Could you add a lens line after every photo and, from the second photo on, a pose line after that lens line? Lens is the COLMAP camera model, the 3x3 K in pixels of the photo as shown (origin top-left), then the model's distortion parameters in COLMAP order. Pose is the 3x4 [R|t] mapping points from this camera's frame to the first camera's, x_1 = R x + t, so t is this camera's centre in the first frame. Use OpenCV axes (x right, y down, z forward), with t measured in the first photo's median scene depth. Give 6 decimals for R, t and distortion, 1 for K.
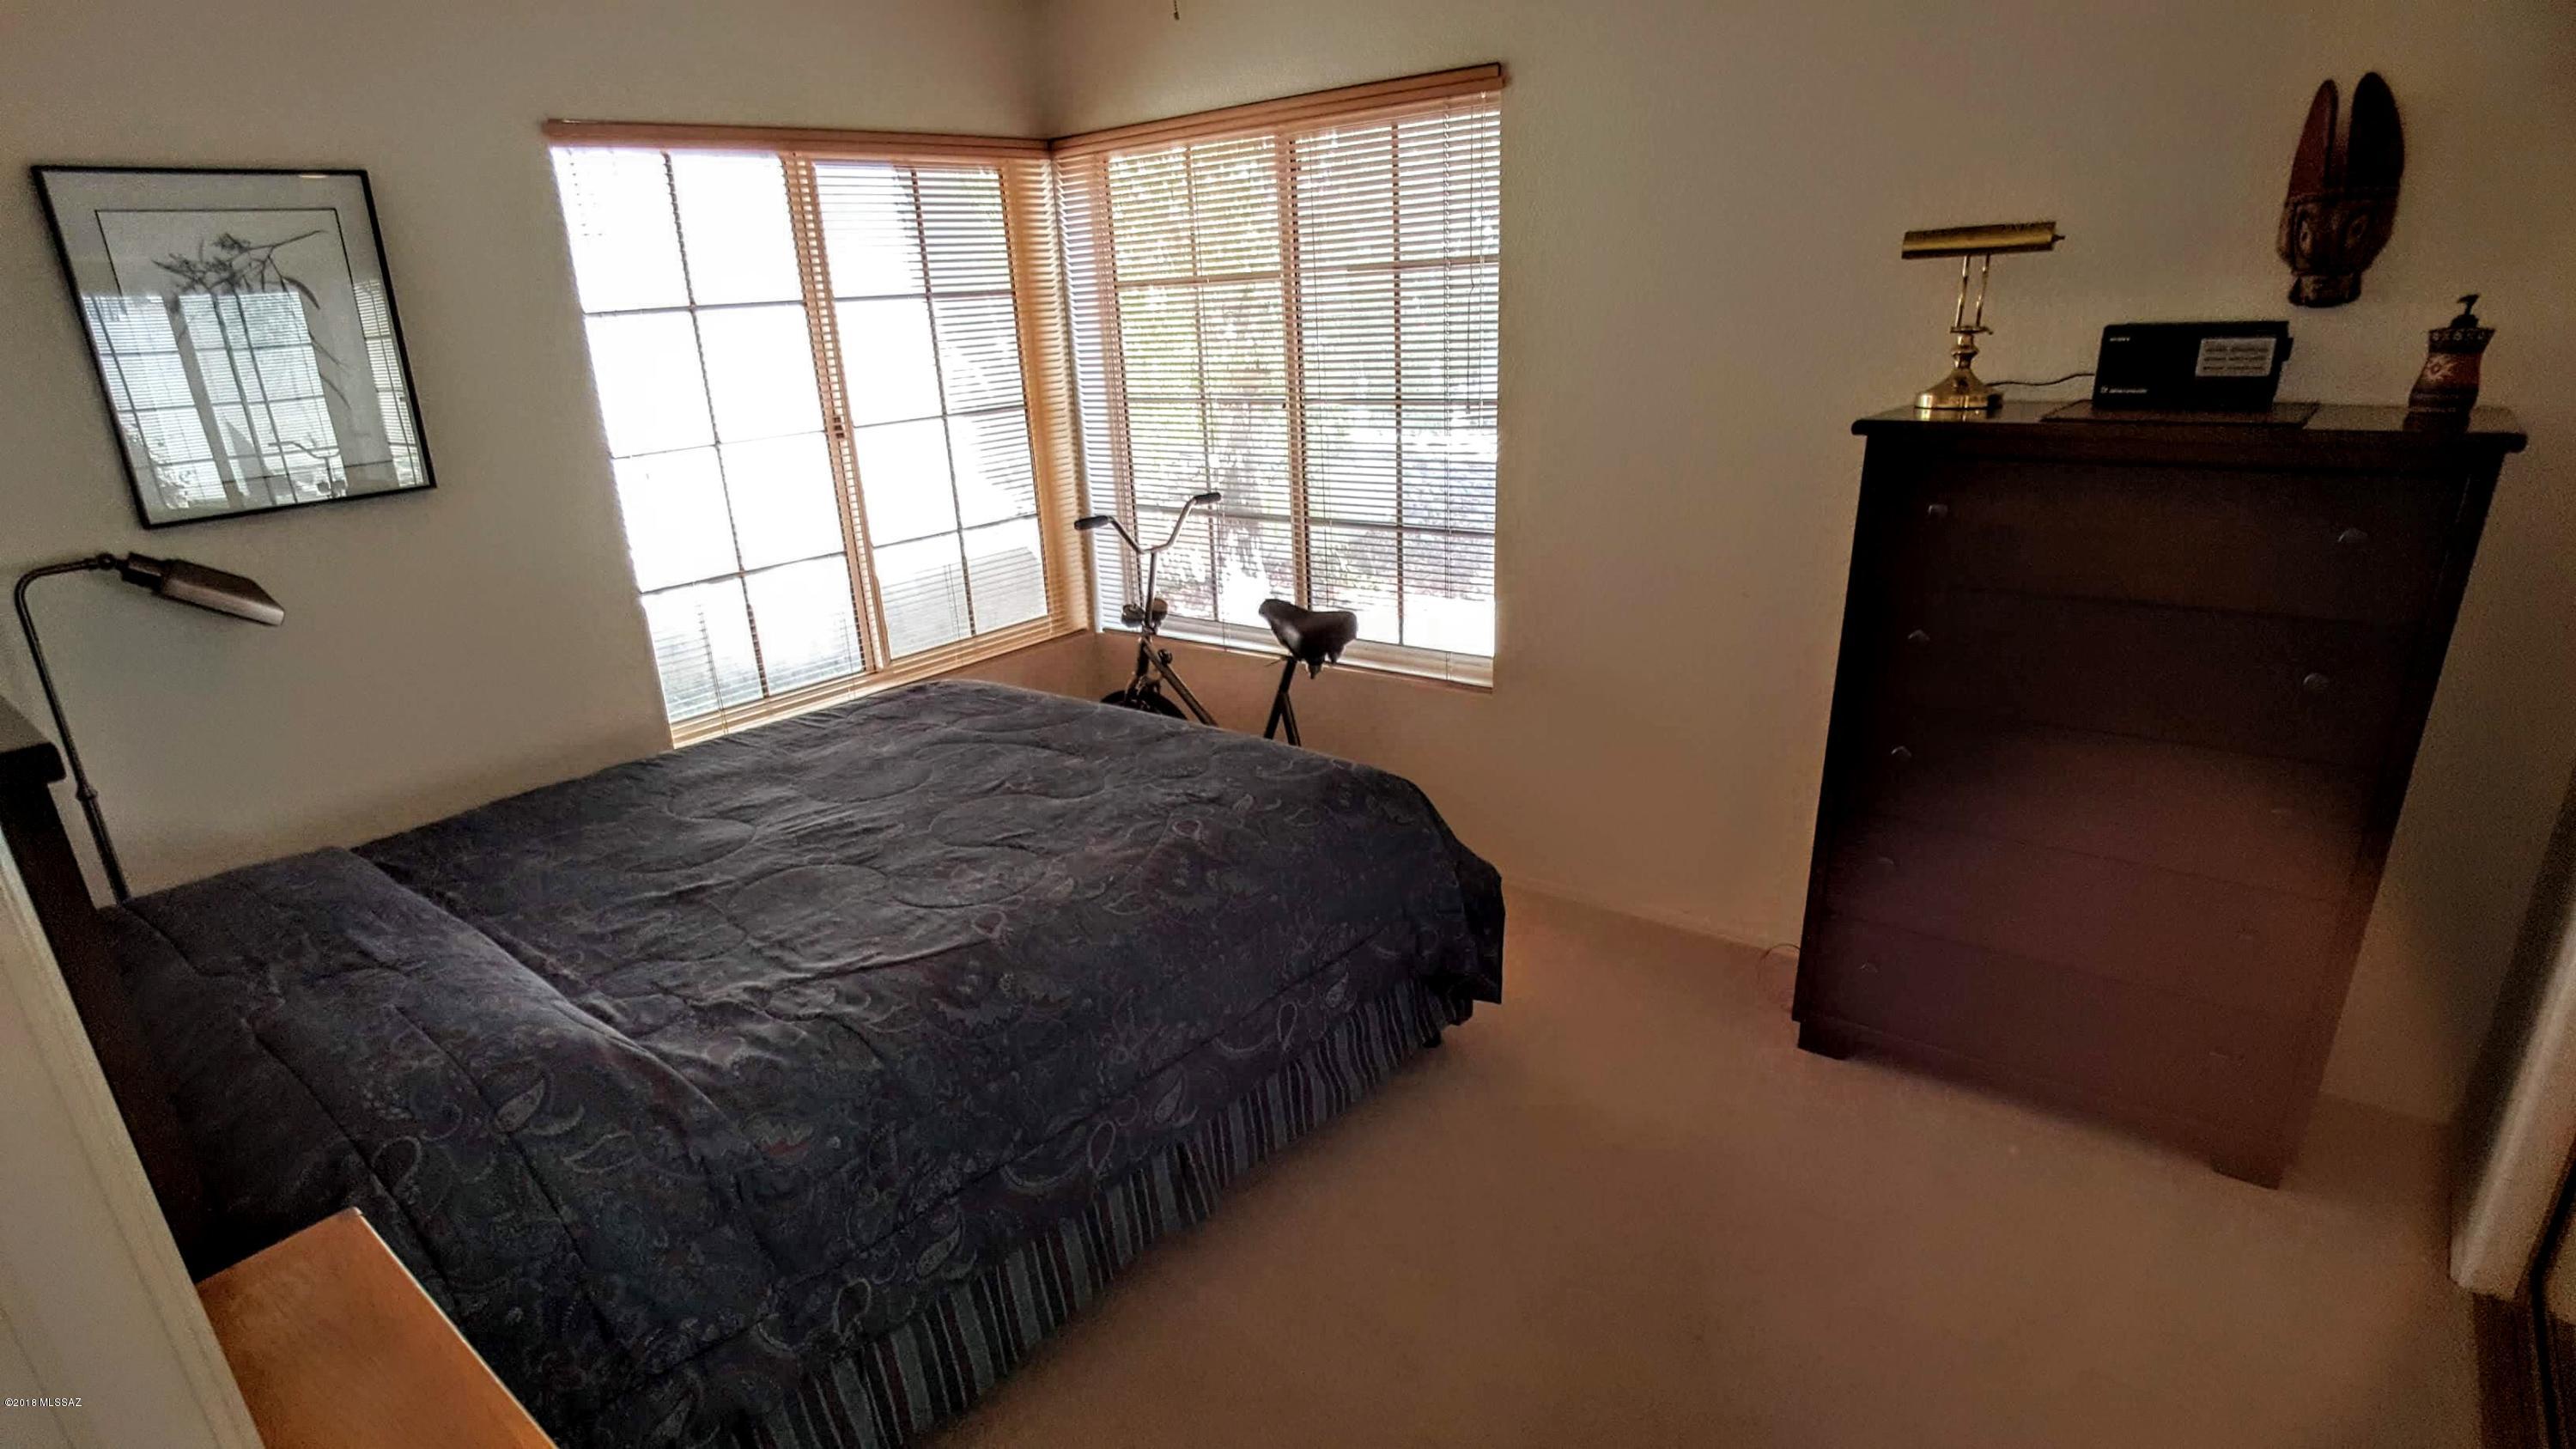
lens RADIAL K [[1306.4, 0, 1260.4], [0, 1306.4, 775.6], [0, 0, 1]] dist [0.002231, -0.013801]
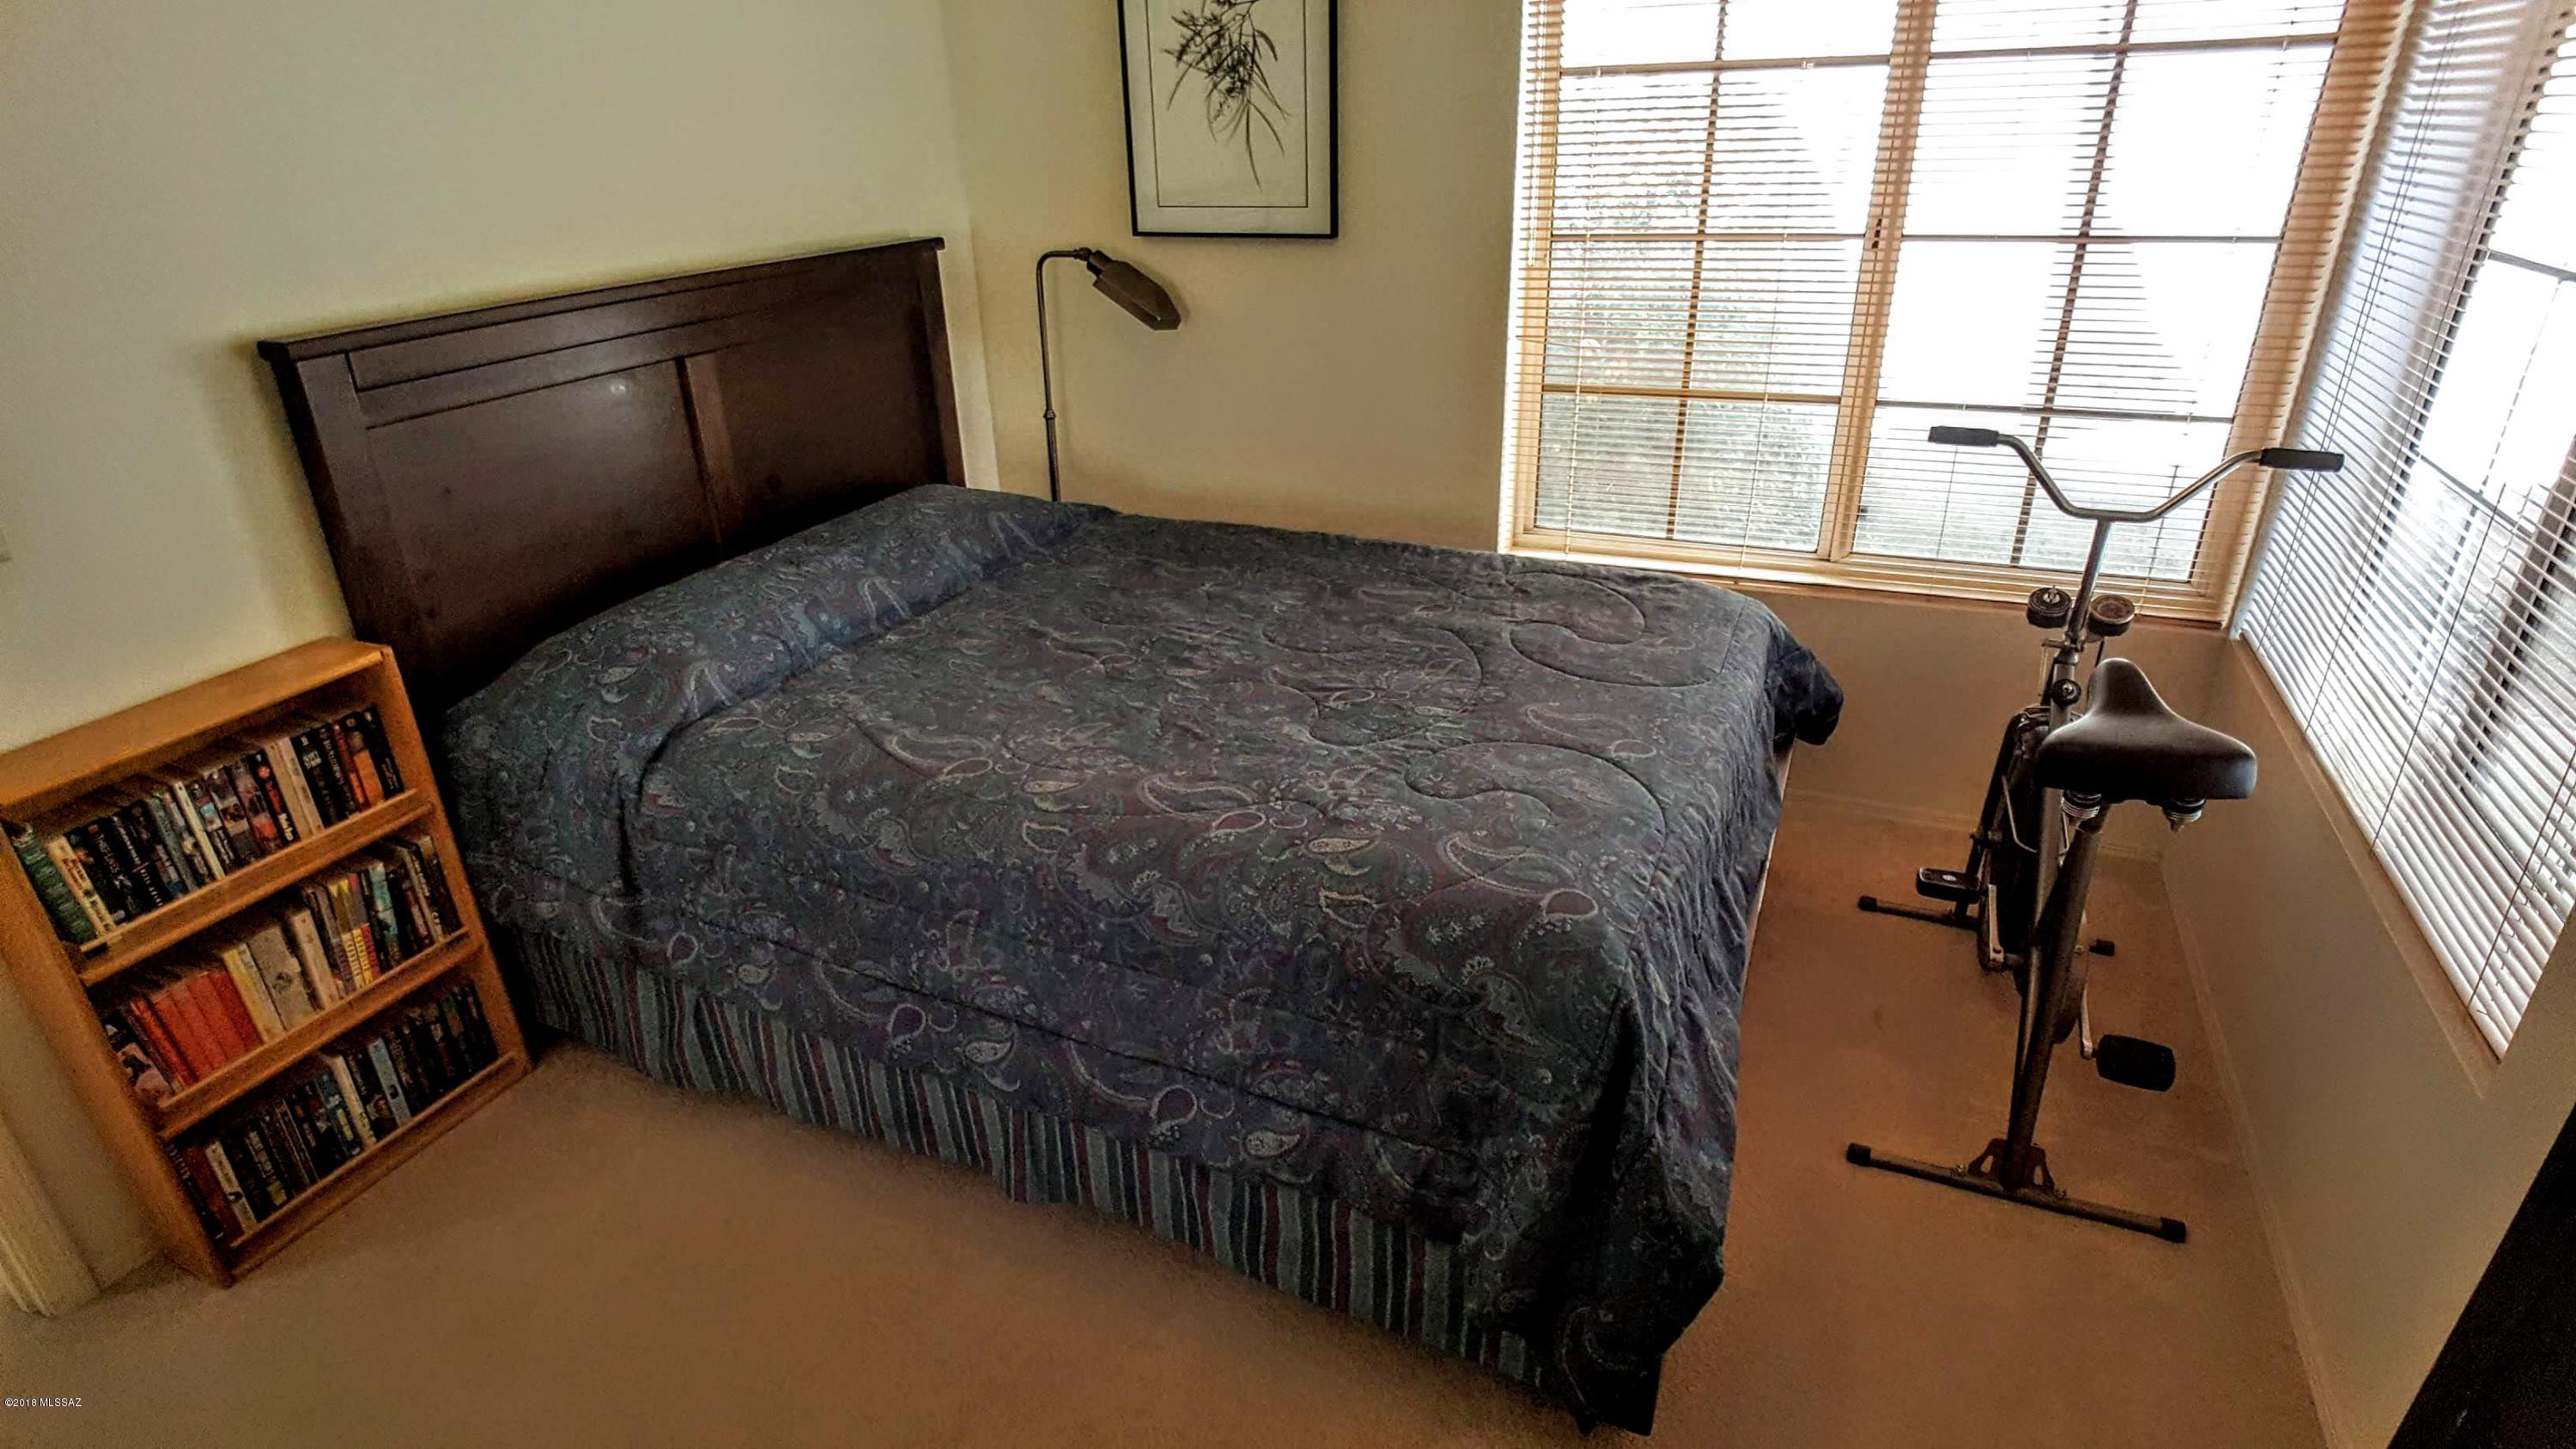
lens RADIAL K [[1306.4, 0, 1260.4], [0, 1306.4, 775.6], [0, 0, 1]] dist [0.002231, -0.013801]
pose [[0.271056, 0.474197, -0.837655, 0.531948], [-0.323410, 0.864509, 0.384747, -0.260466], [0.906606, 0.166618, 0.387690, 0.668724]]
